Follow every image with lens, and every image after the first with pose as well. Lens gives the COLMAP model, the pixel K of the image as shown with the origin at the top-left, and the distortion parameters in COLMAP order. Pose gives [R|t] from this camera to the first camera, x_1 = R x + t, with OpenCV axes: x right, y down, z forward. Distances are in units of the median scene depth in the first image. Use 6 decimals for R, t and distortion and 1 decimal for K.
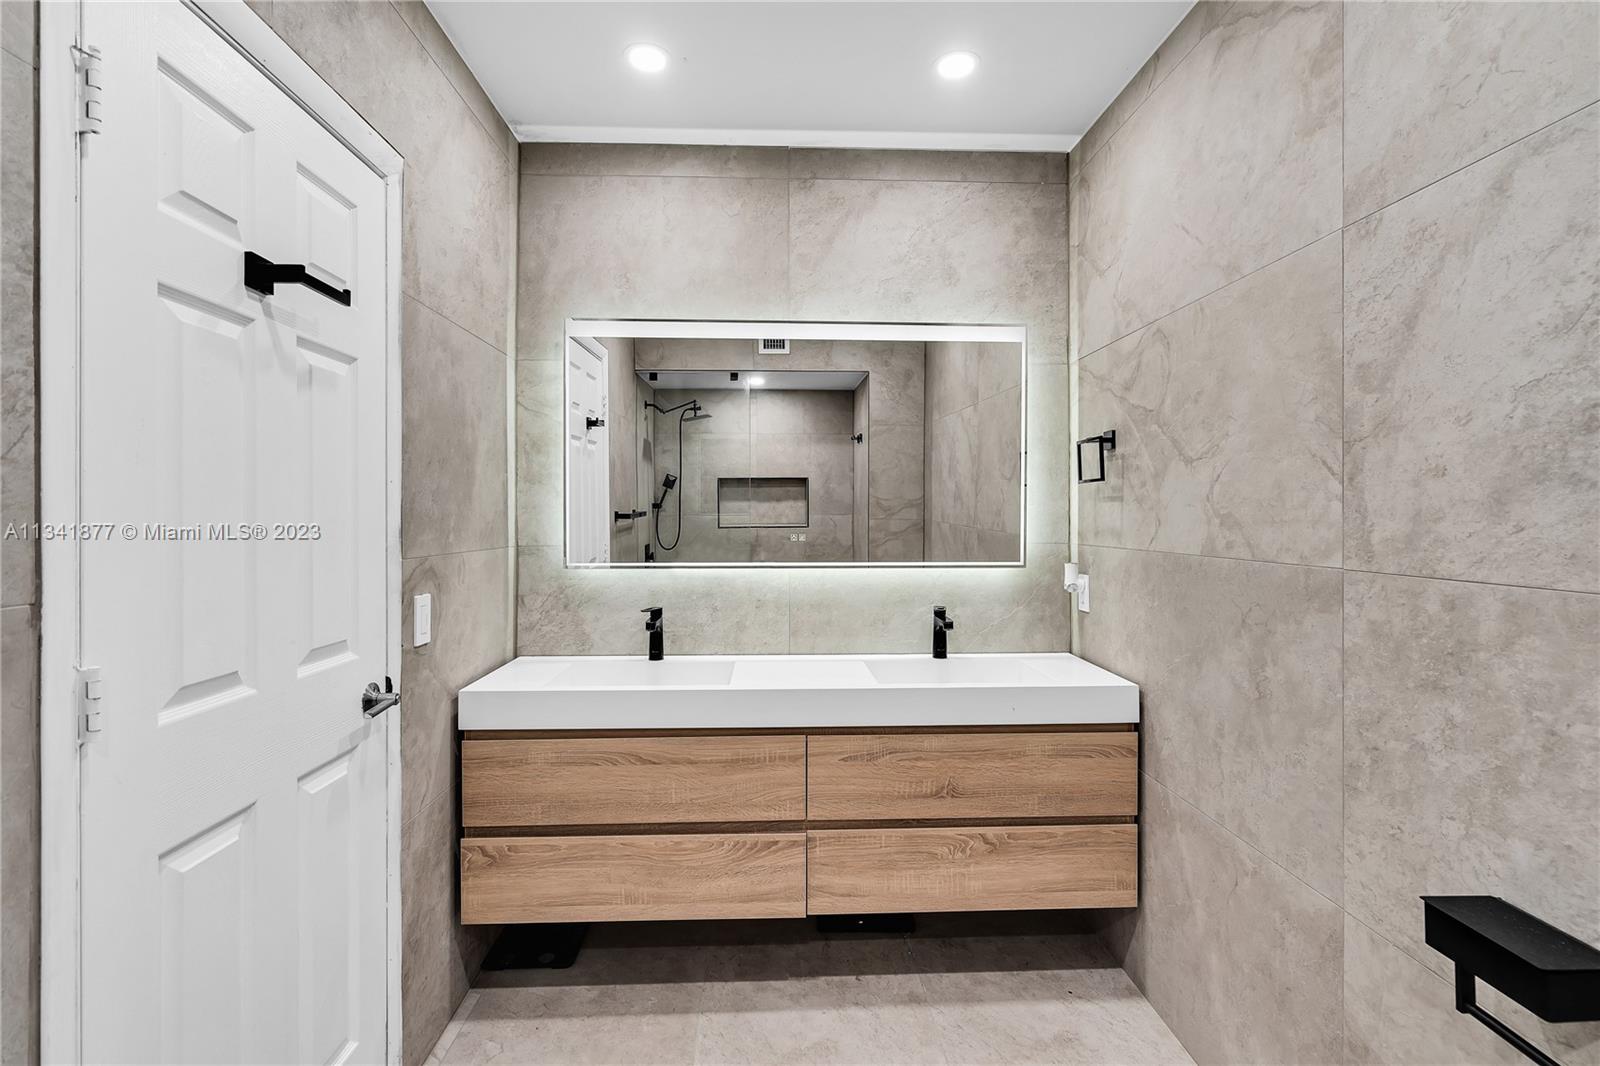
lens RADIAL K [[740.7, 0, 808.3], [0, 740.7, 524.9], [0, 0, 1]] dist [-0.004238, 0.002147]
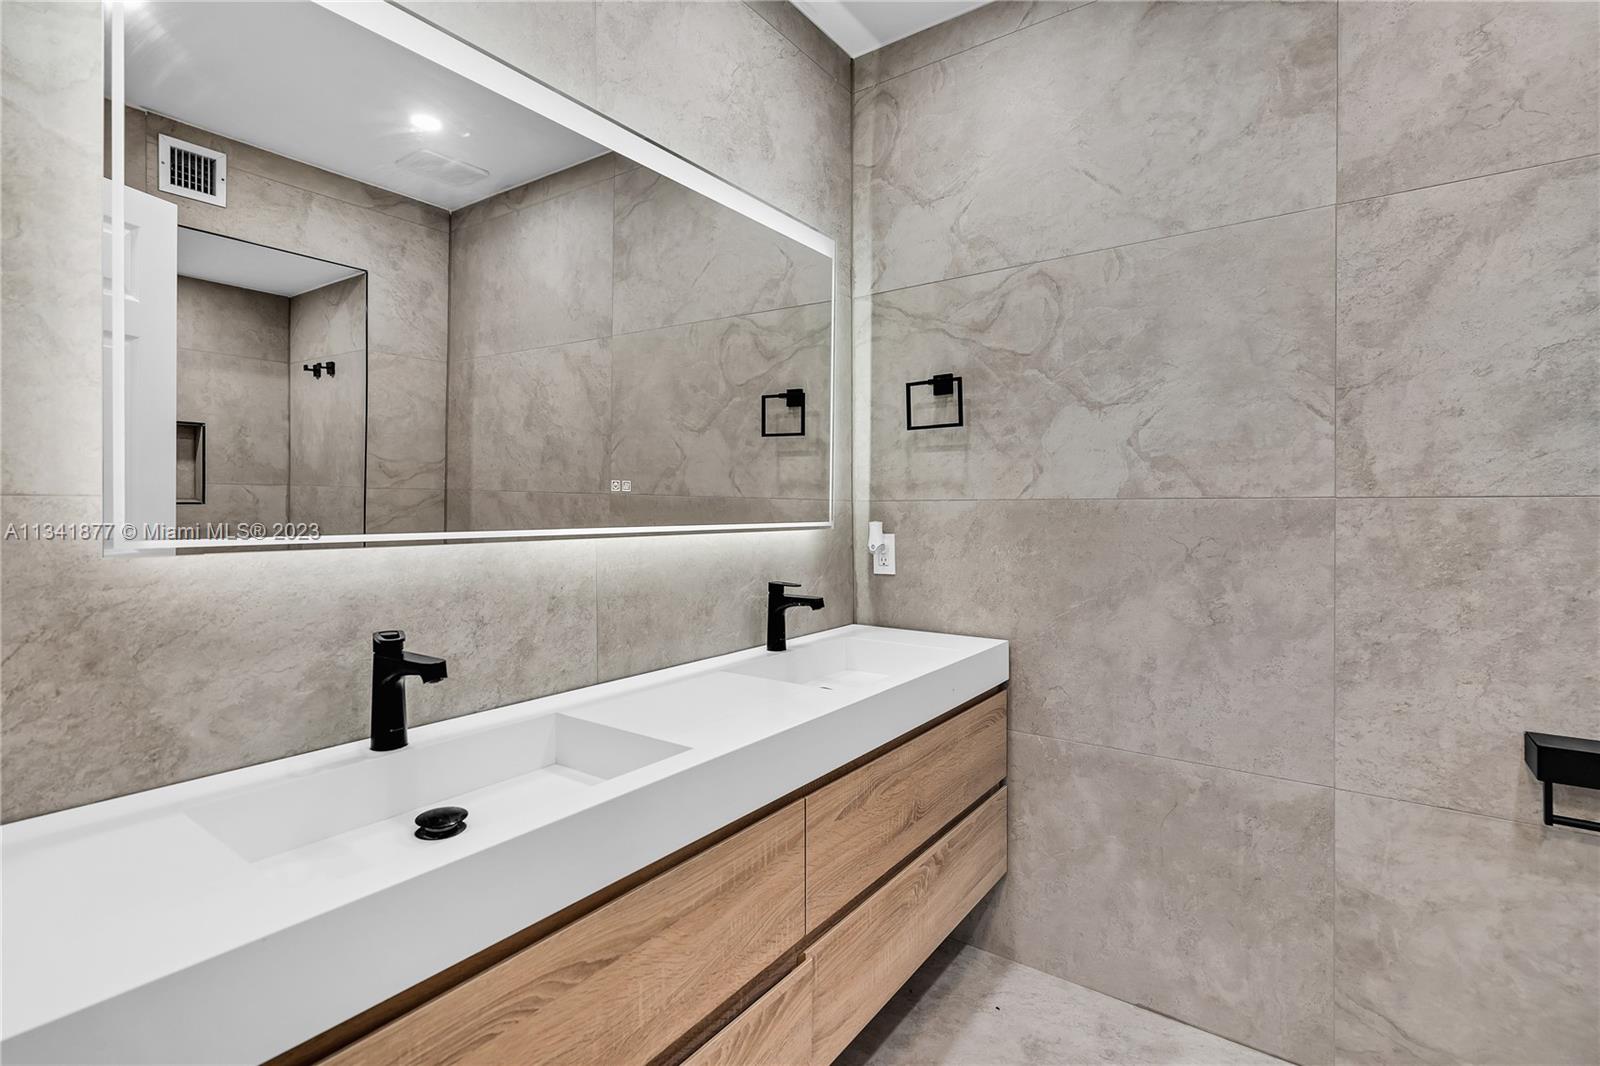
lens RADIAL K [[740.7, 0, 800.1], [0, 740.7, 519.0], [0, 0, 1]] dist [-0.004238, 0.002147]
pose [[0.623127, -0.012705, 0.782017, -0.554418], [0.012241, 0.999904, 0.006490, 0.058617], [-0.782025, 0.005529, 0.623223, 0.719456]]
